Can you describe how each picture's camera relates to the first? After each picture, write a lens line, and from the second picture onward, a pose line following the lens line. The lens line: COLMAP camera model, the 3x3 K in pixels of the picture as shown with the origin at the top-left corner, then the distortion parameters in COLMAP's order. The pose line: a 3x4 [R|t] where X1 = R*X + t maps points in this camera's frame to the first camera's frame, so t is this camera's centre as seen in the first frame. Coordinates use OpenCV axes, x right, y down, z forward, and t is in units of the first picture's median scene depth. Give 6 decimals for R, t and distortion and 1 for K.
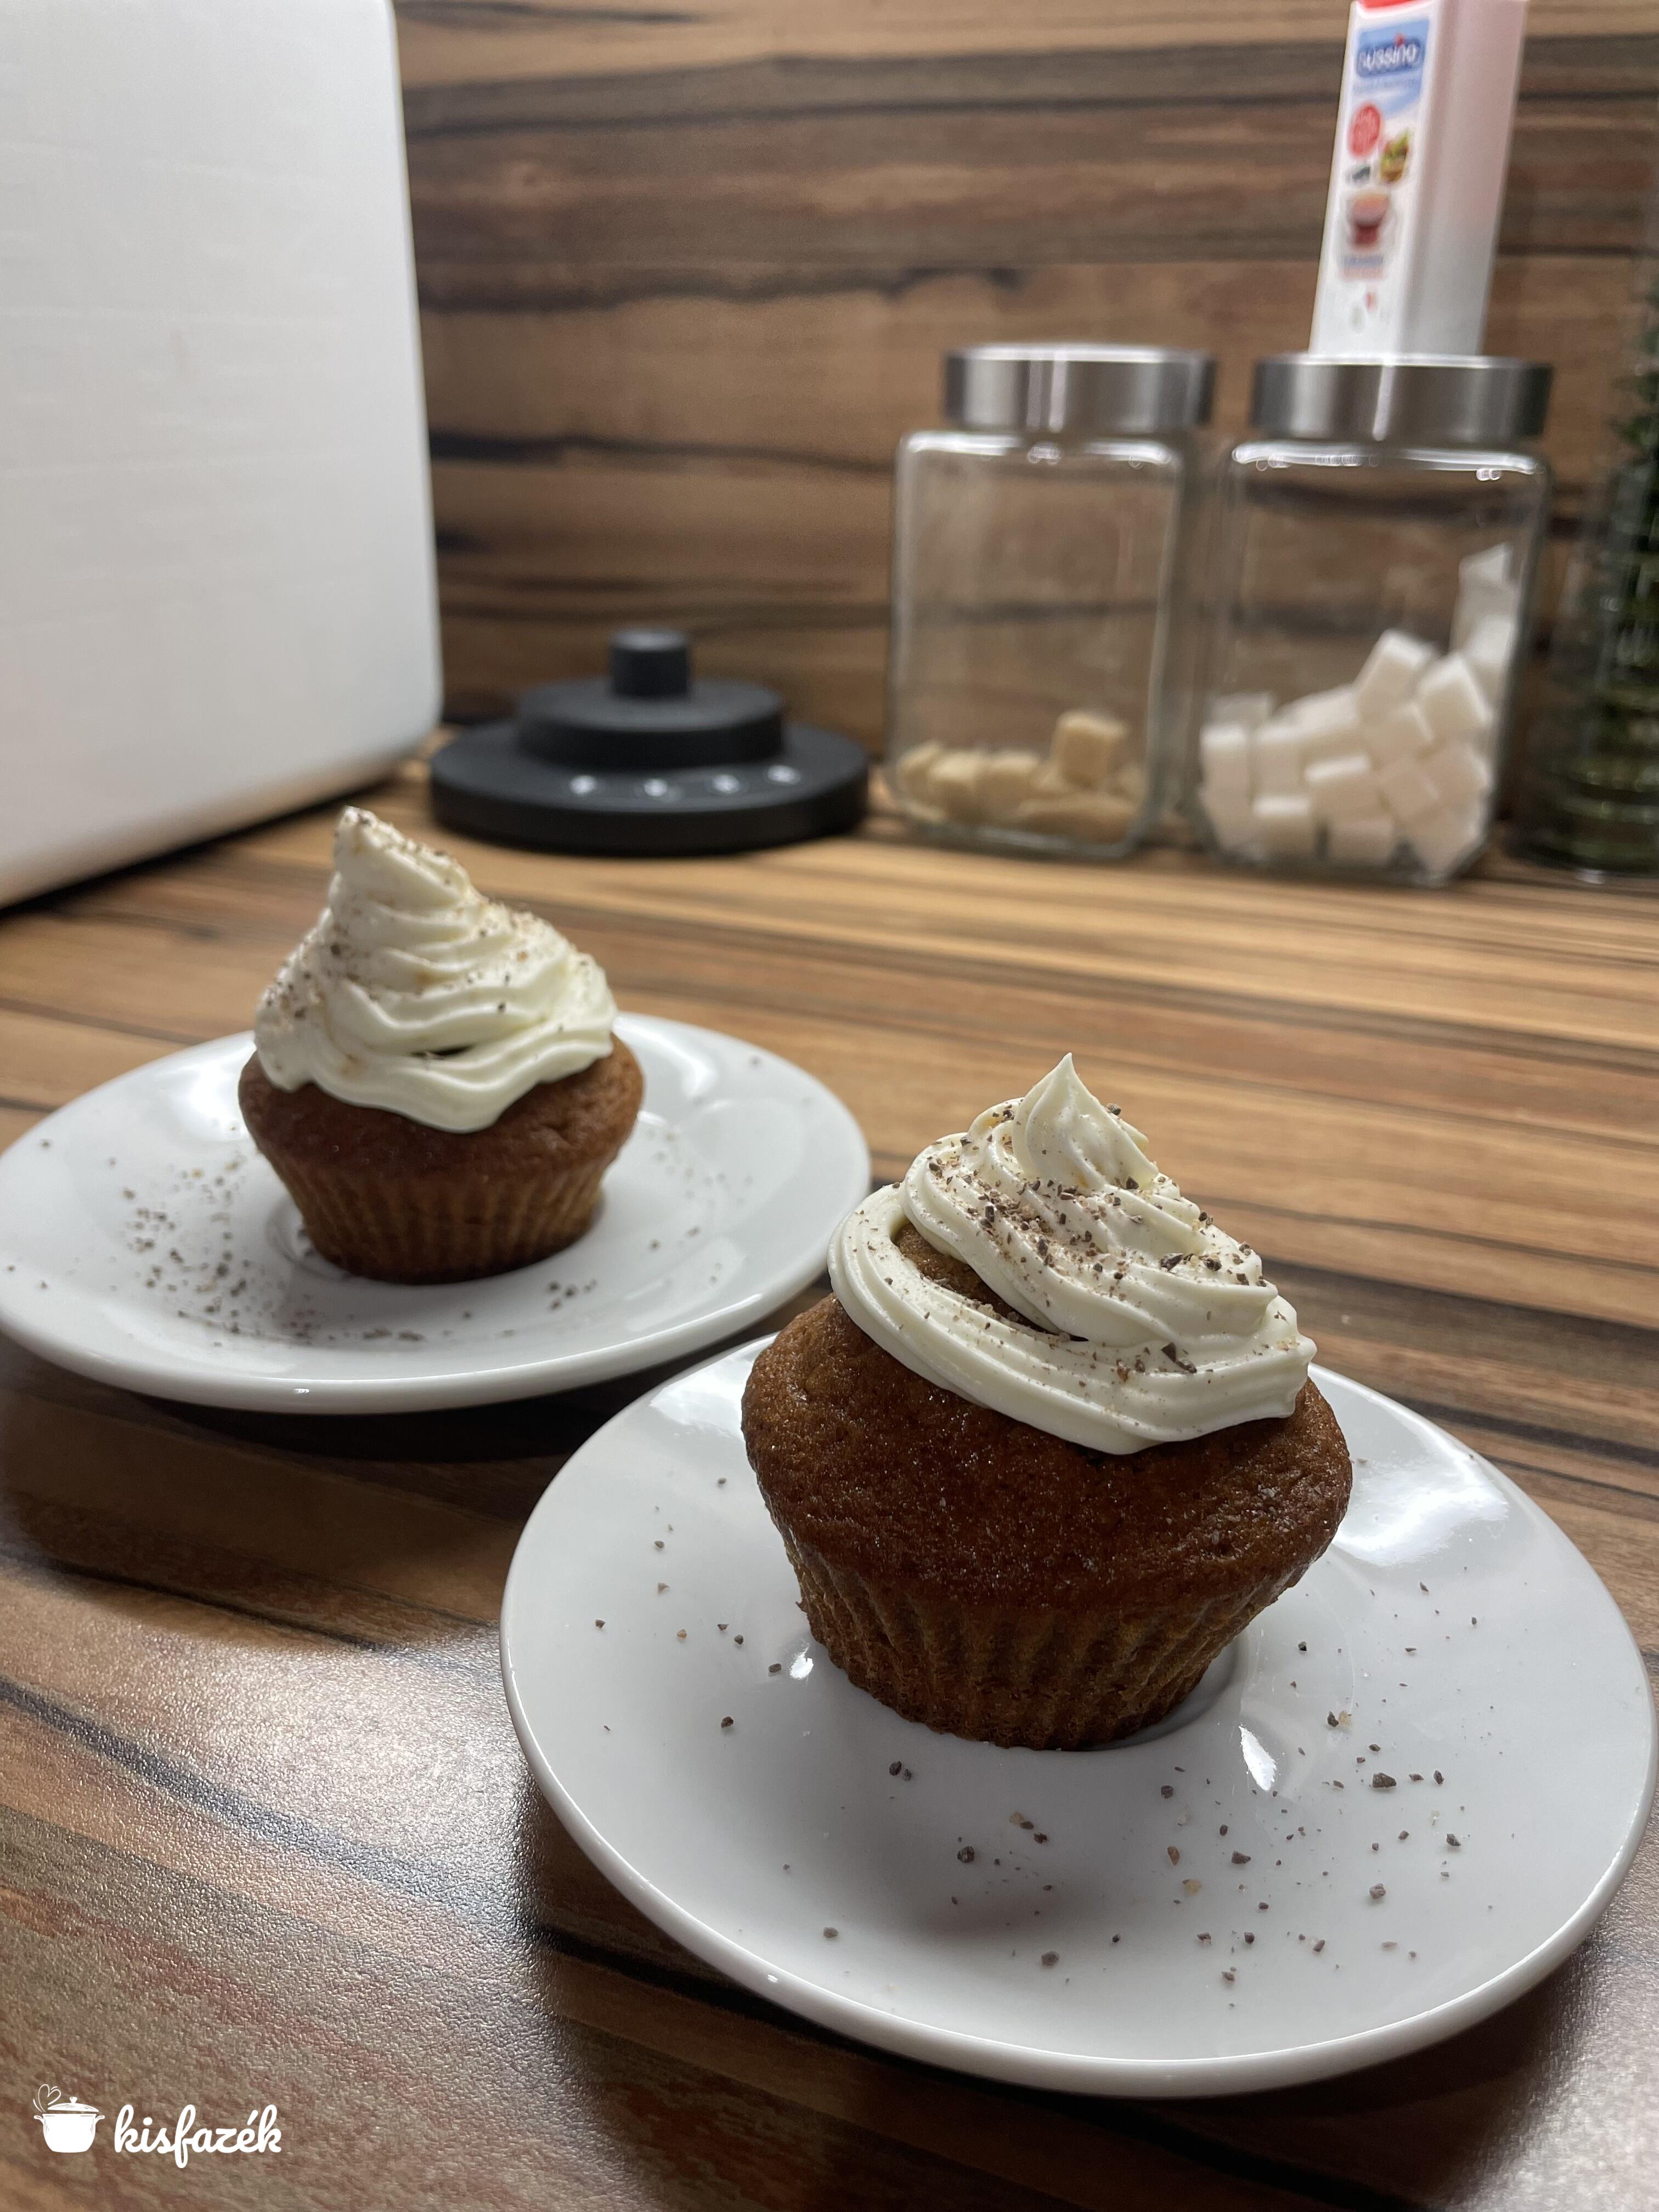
lens RADIAL K [[1716.2, 0, 826.4], [0, 1716.2, 1109.1], [0, 0, 1]] dist [0.086781, -0.164826]
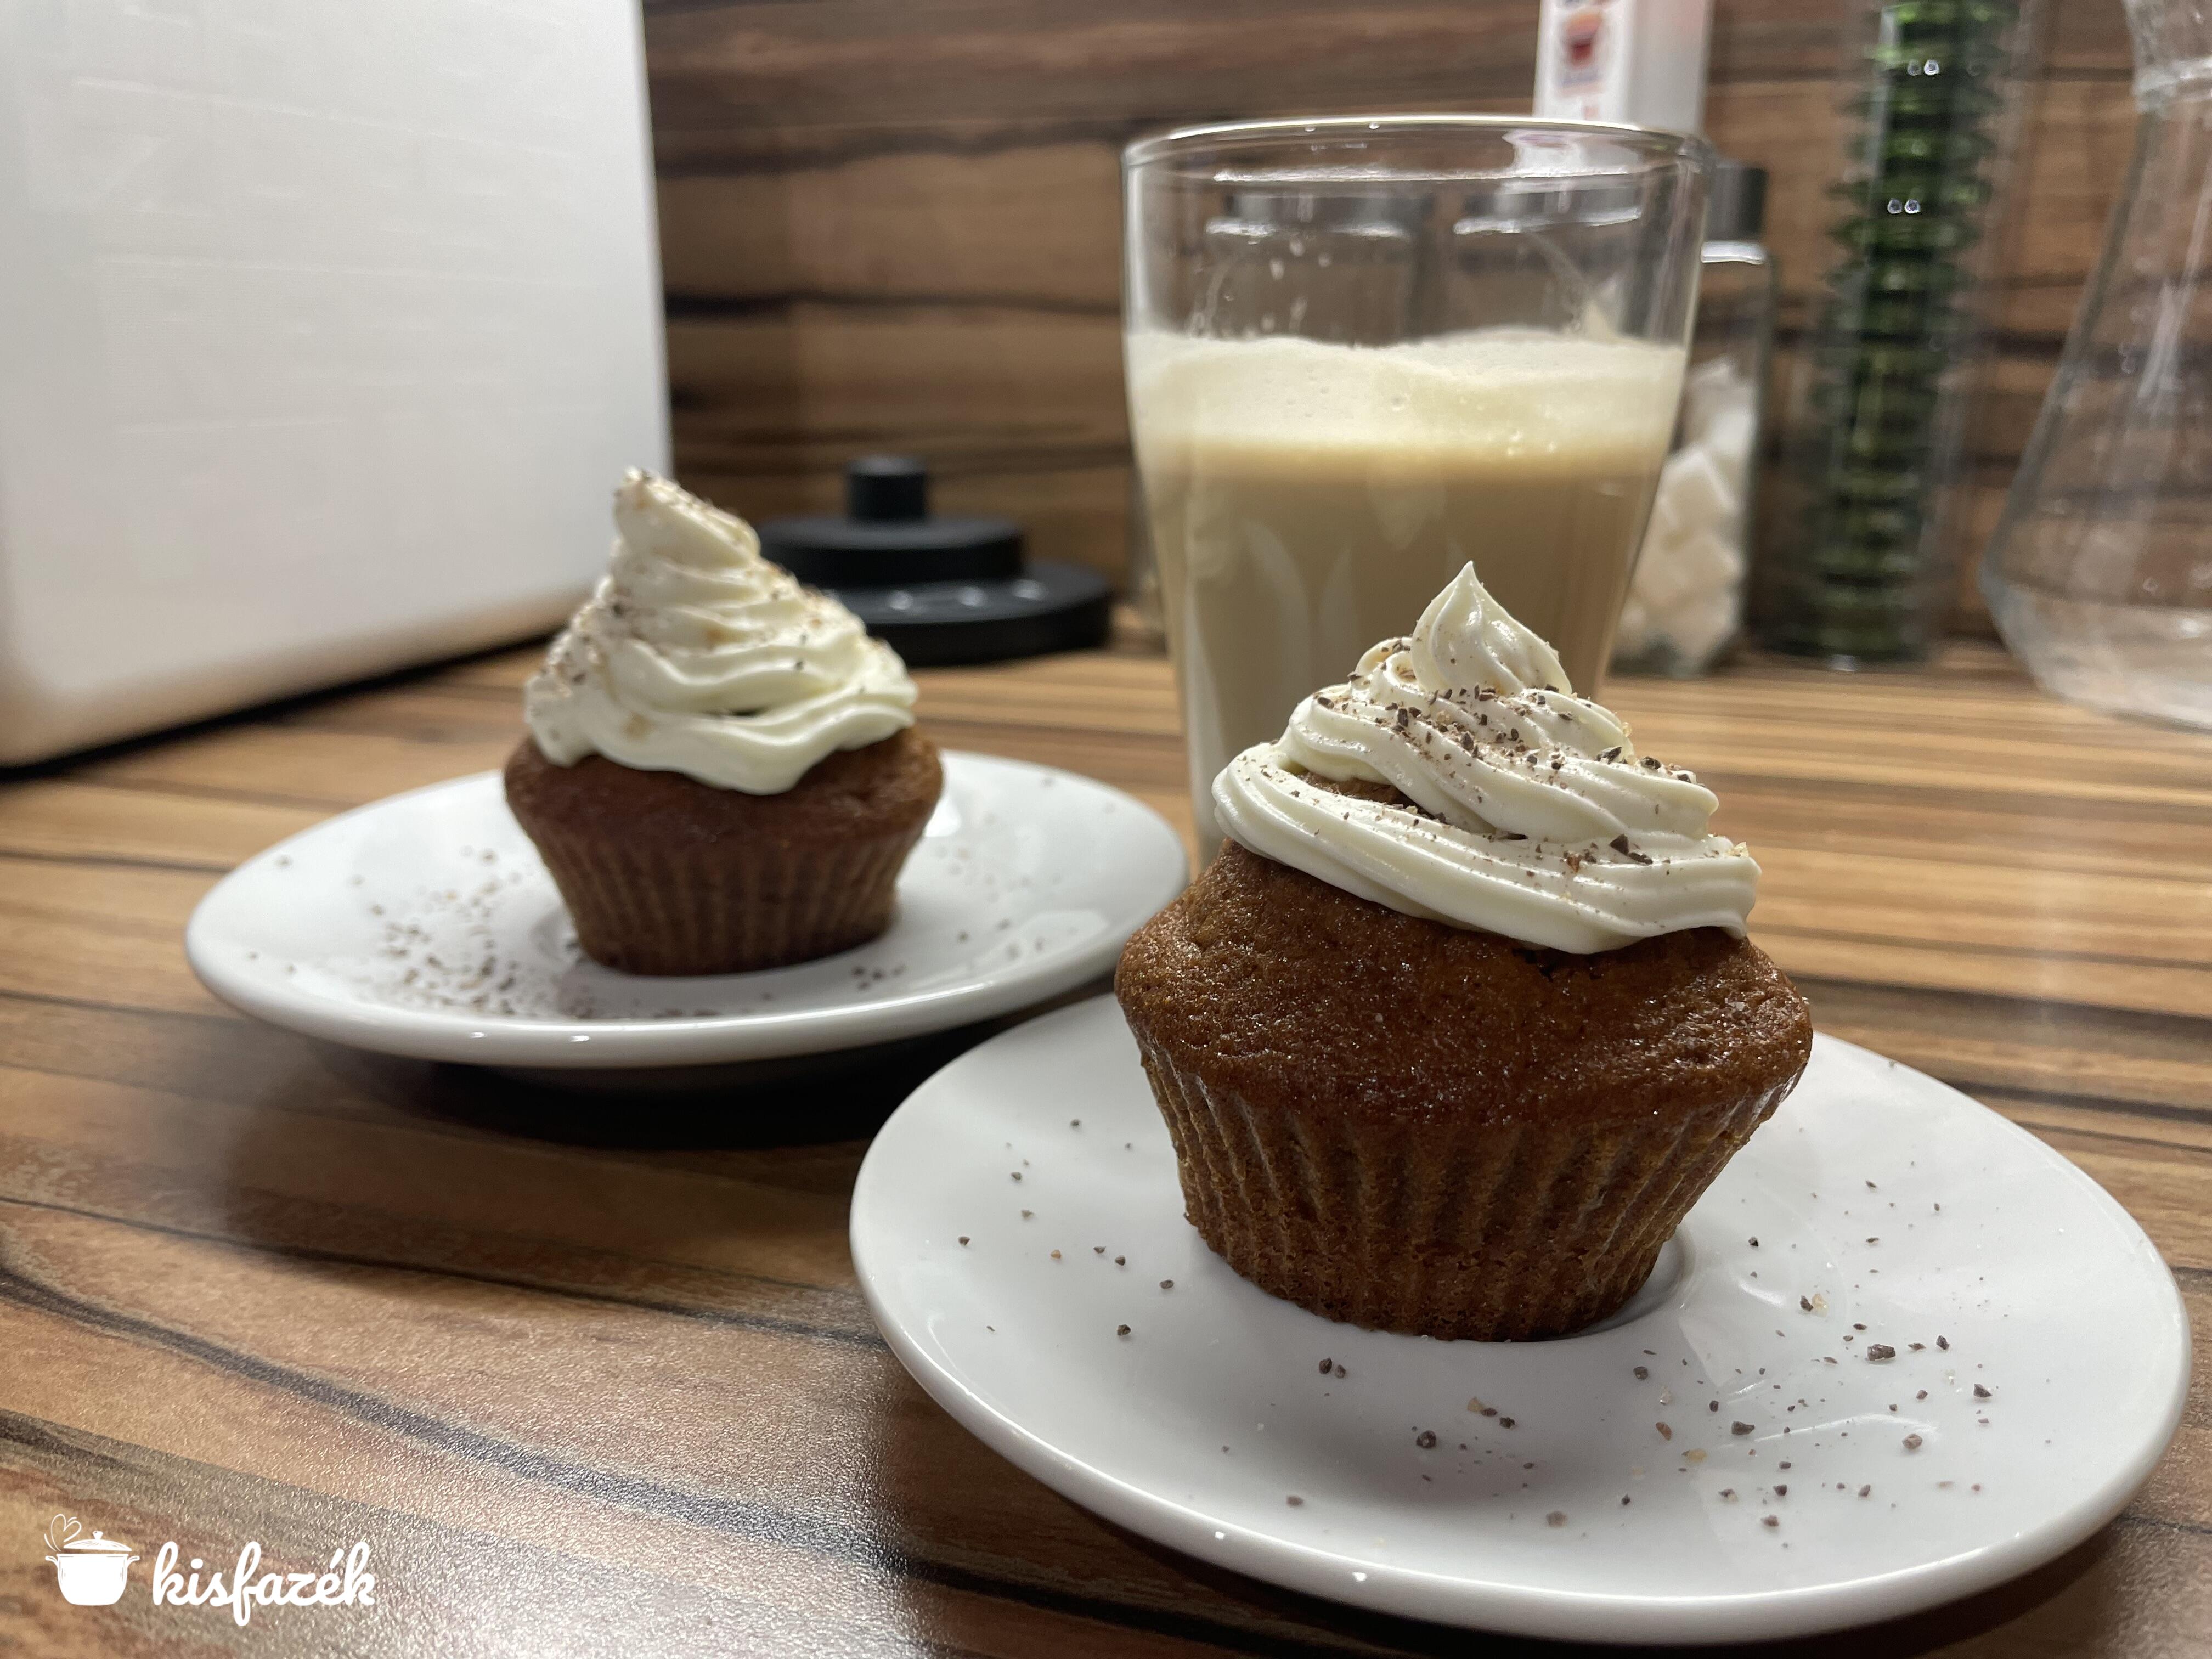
lens RADIAL K [[1730.3, 0, 1111.8], [0, 1730.3, 827.4], [0, 0, 1]] dist [0.072336, -0.145754]
pose [[0.998151, -0.030193, 0.052759, -0.099907], [0.036964, 0.990495, -0.132486, 0.217754], [-0.048257, 0.134191, 0.989780, 0.107790]]
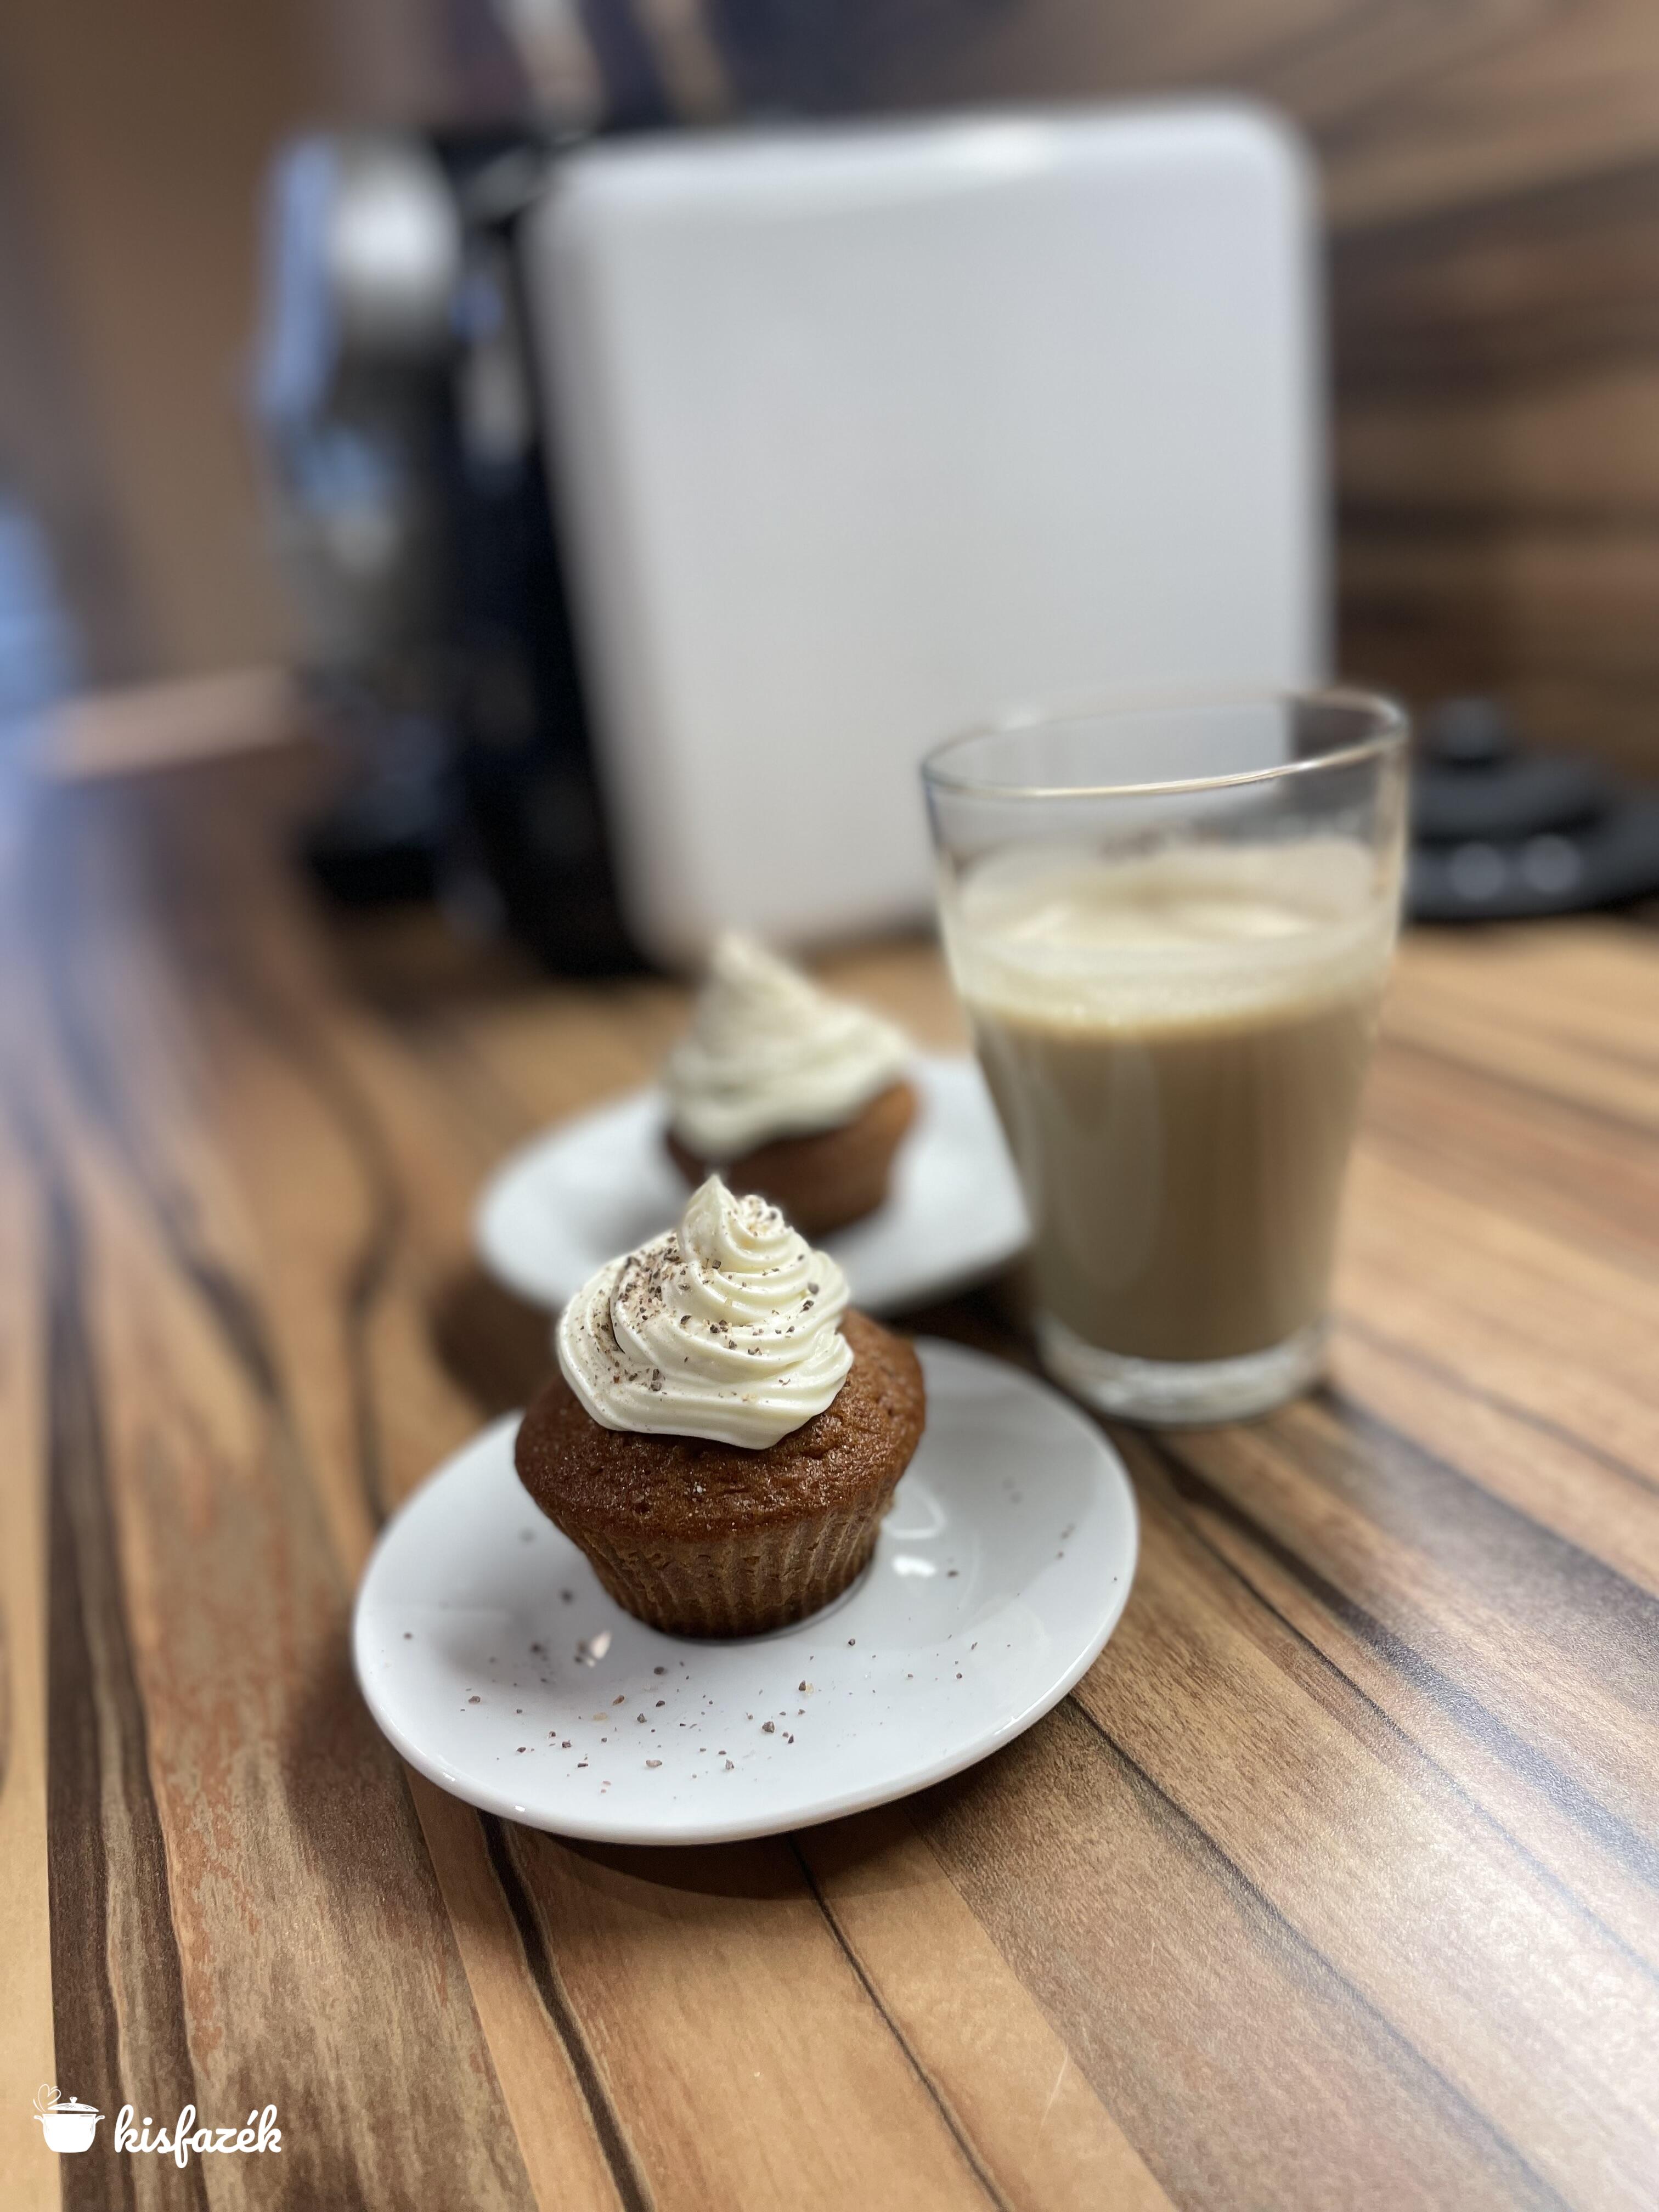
lens RADIAL K [[1716.2, 0, 826.4], [0, 1716.2, 1109.1], [0, 0, 1]] dist [0.086781, -0.164826]
pose [[0.700993, 0.165273, -0.693753, 1.180928], [-0.154024, 0.984904, 0.079002, -0.207357], [0.696337, 0.051474, 0.715867, 0.013413]]
